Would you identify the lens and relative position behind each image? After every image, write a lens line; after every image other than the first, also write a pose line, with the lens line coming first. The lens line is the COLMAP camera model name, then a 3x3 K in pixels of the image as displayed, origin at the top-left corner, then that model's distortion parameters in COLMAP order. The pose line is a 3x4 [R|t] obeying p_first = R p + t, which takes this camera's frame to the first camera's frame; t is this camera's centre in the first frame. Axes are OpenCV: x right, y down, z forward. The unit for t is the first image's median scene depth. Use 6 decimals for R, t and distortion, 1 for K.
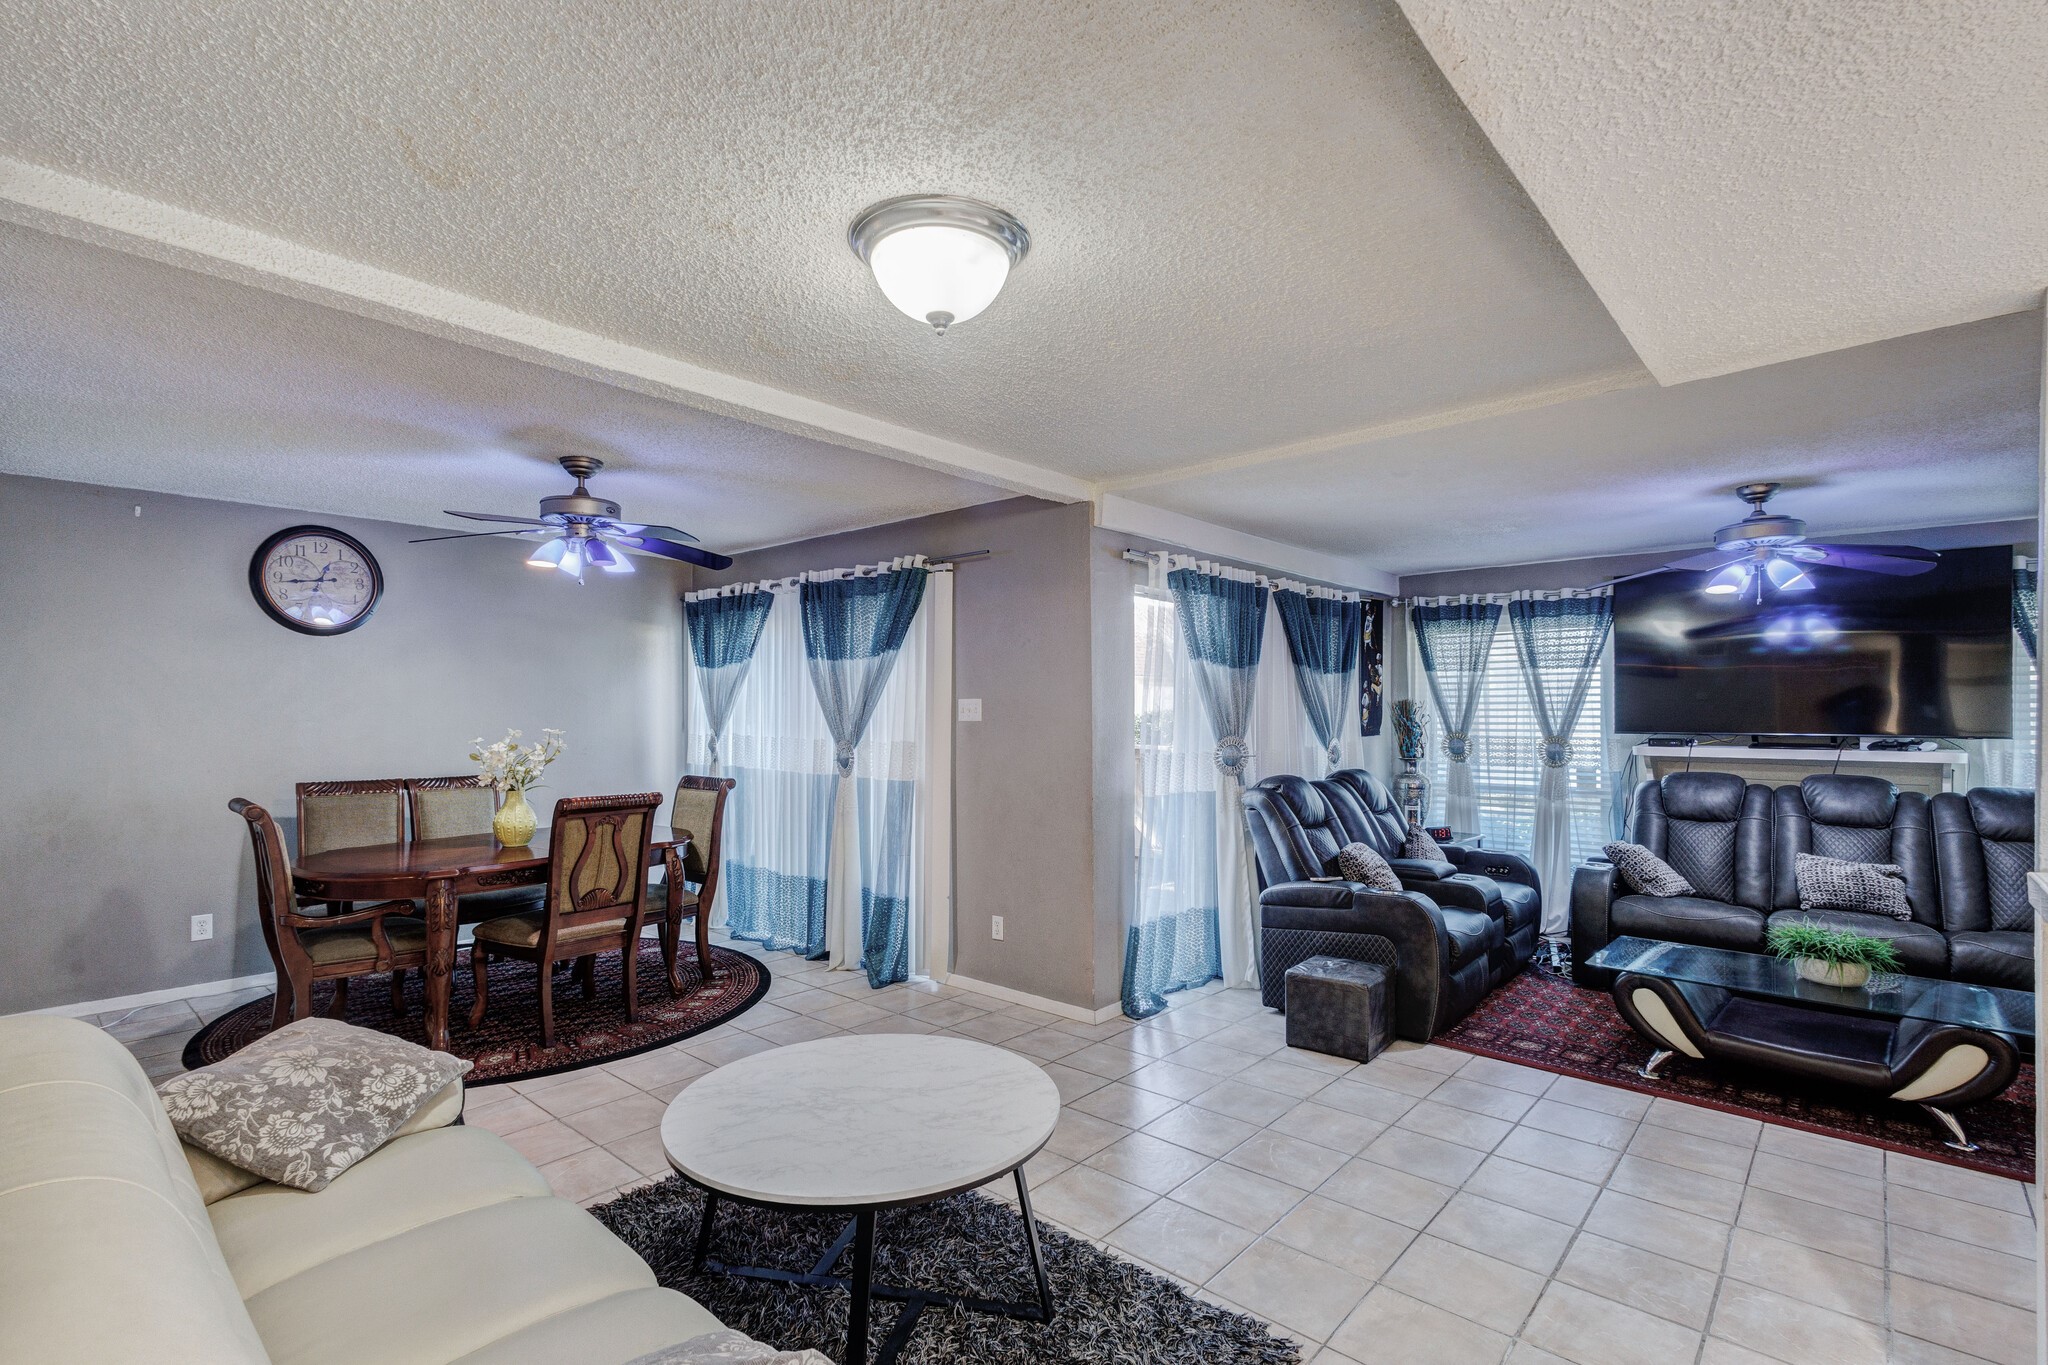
lens RADIAL K [[950.2, 0, 1014.5], [0, 950.2, 706.6], [0, 0, 1]] dist [0.010358, -0.000220]
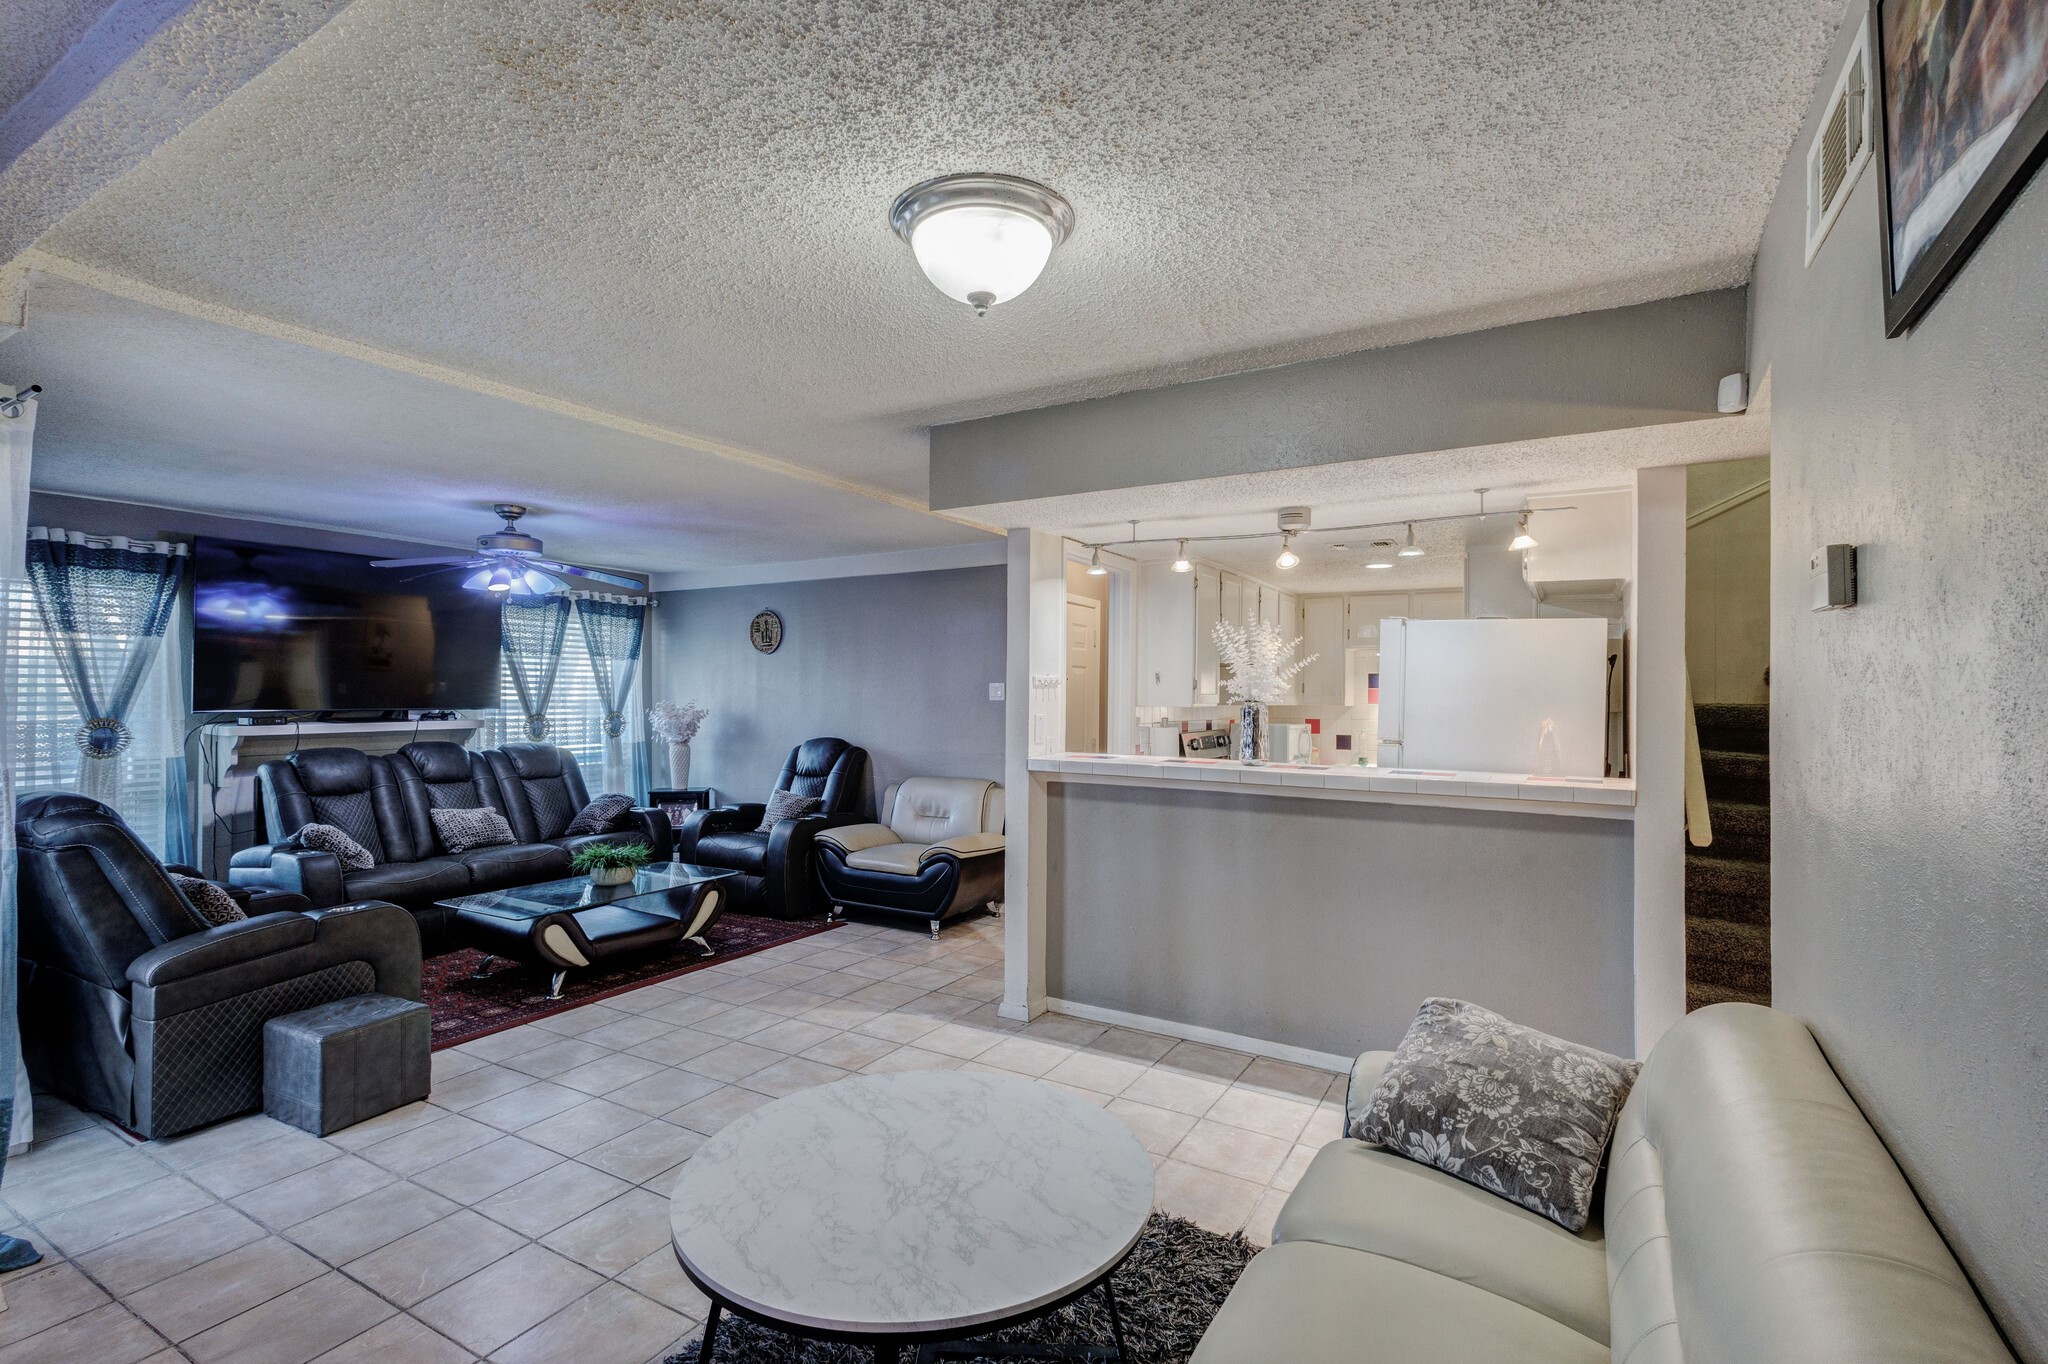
lens RADIAL K [[942.2, 0, 1019.9], [0, 942.2, 680.6], [0, 0, 1]] dist [0.014998, -0.006140]
pose [[-0.196768, 0.010014, 0.980399, -0.450468], [-0.011589, 0.999854, -0.012539, 0.000057], [-0.980382, -0.013829, -0.196623, 0.496219]]
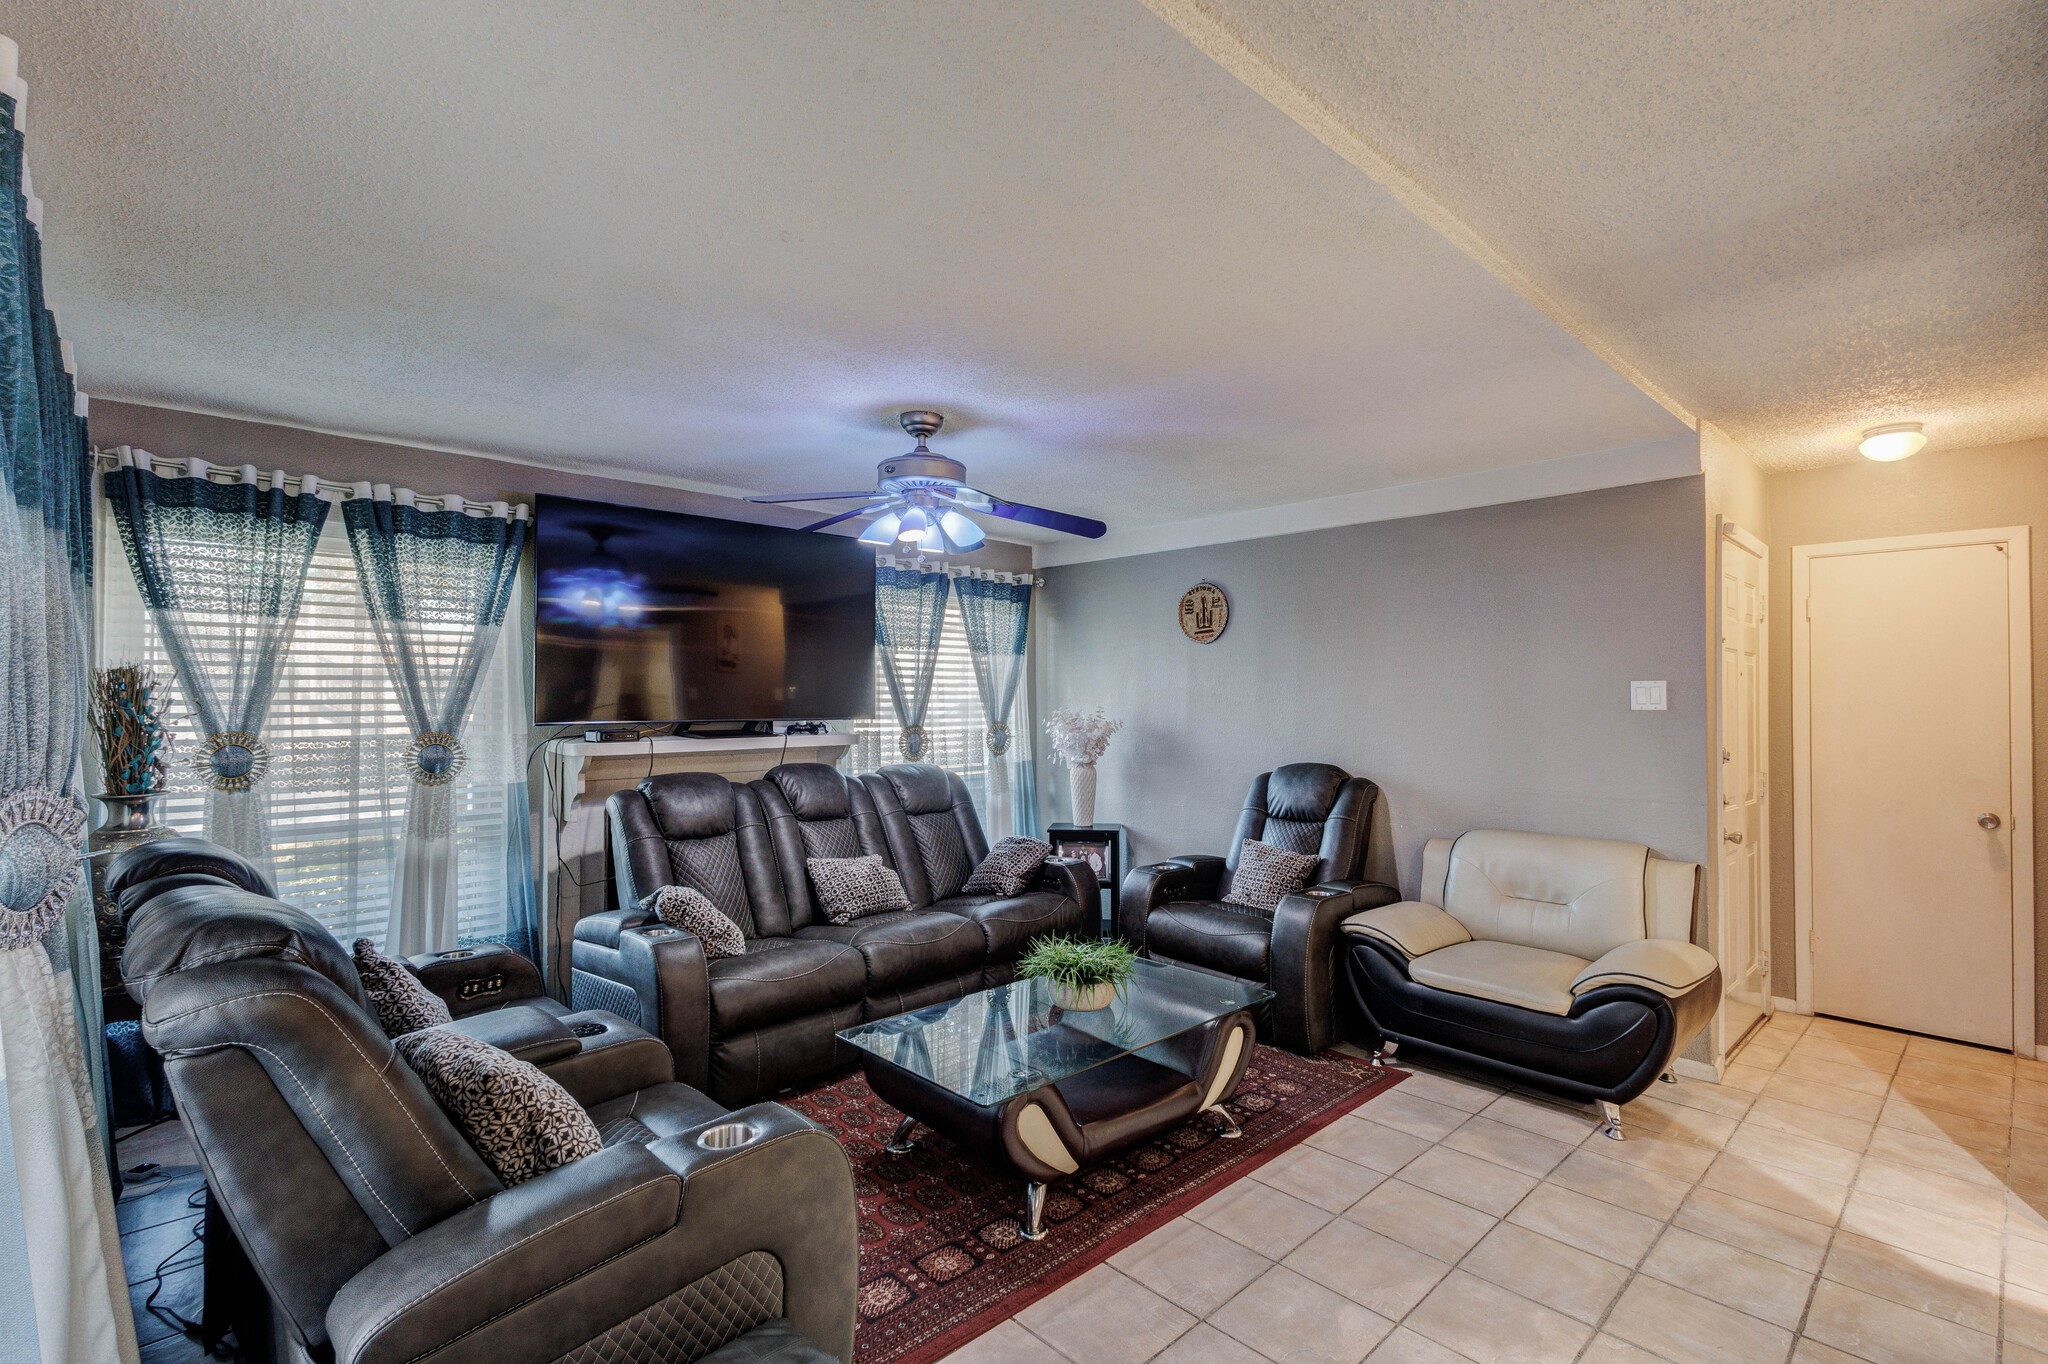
lens RADIAL K [[937.3, 0, 1020.2], [0, 937.3, 682.3], [0, 0, 1]] dist [0.004474, 0.001001]
pose [[0.081441, 0.012656, 0.996598, -0.003941], [-0.009095, 0.999887, -0.011955, 0.002514], [-0.996637, -0.008091, 0.081546, 0.710094]]
